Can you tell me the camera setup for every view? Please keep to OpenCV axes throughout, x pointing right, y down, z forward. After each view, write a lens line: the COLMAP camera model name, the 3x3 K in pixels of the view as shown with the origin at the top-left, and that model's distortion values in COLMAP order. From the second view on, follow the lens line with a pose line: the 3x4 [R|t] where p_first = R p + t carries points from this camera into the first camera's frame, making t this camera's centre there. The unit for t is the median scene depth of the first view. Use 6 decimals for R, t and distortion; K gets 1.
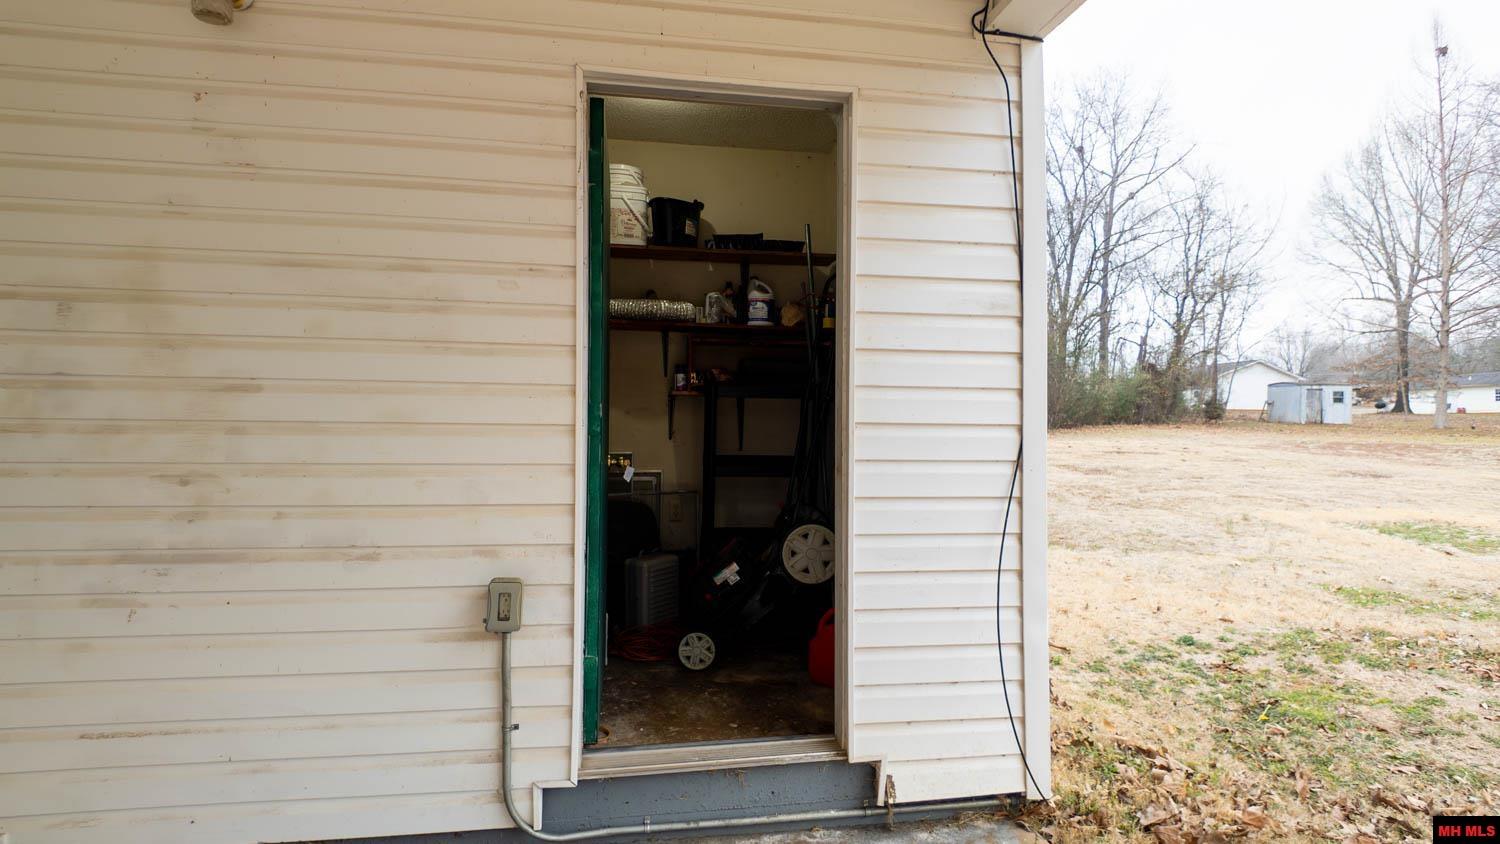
lens RADIAL K [[701.6, 0, 728.1], [0, 701.6, 413.8], [0, 0, 1]] dist [0.025428, -0.000123]
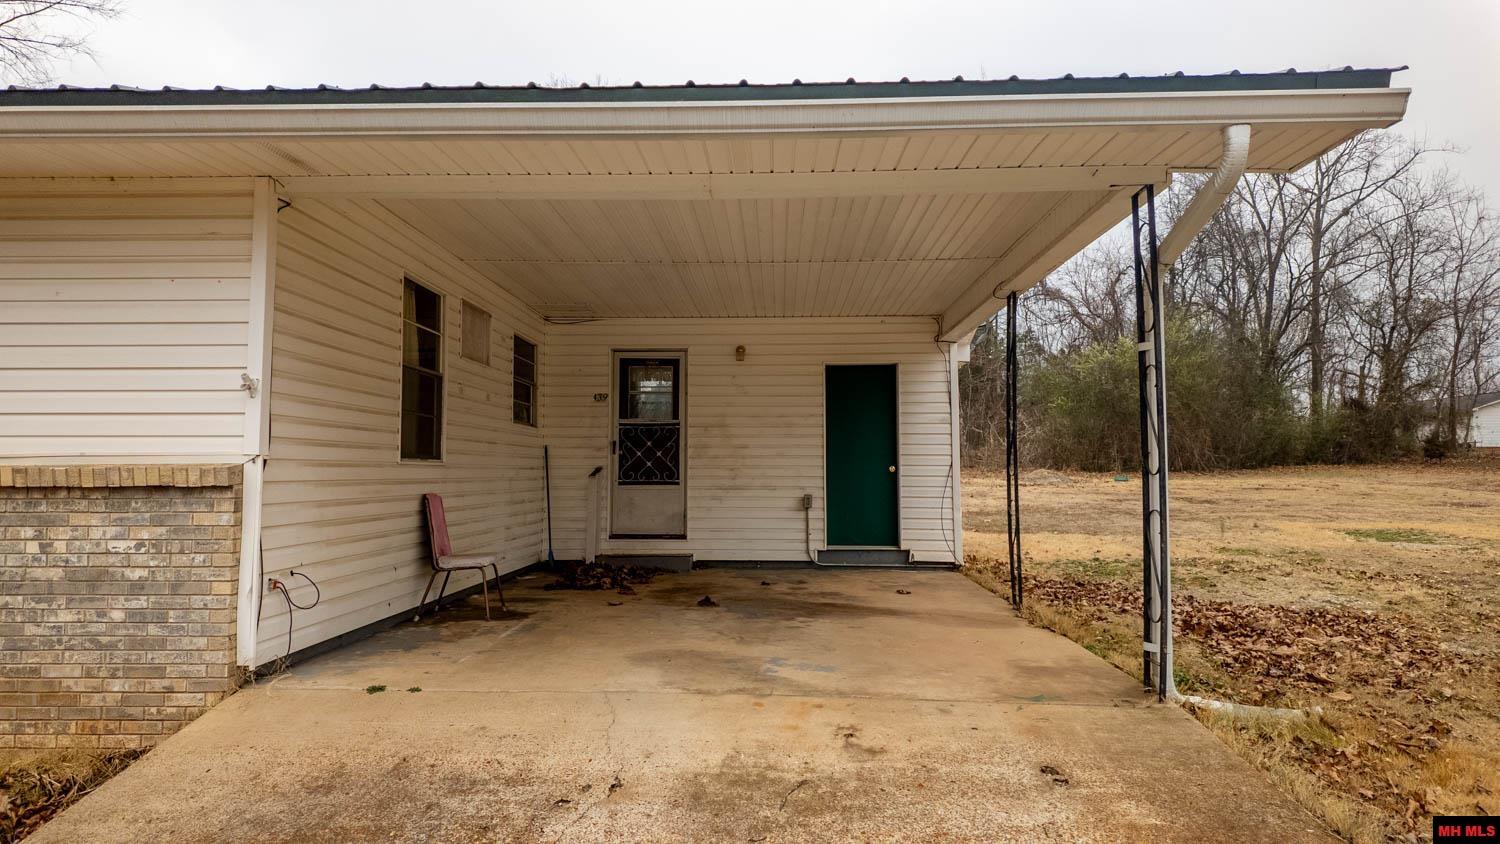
lens RADIAL K [[792.9, 0, 750.0], [0, 792.9, 422.0], [0, 0, 1]] dist [0.032912, -0.001283]
pose [[0.982619, -0.018724, -0.184687, 0.175772], [0.010138, 0.998828, -0.047324, 0.030773], [0.185357, 0.044629, 0.981657, -3.112485]]
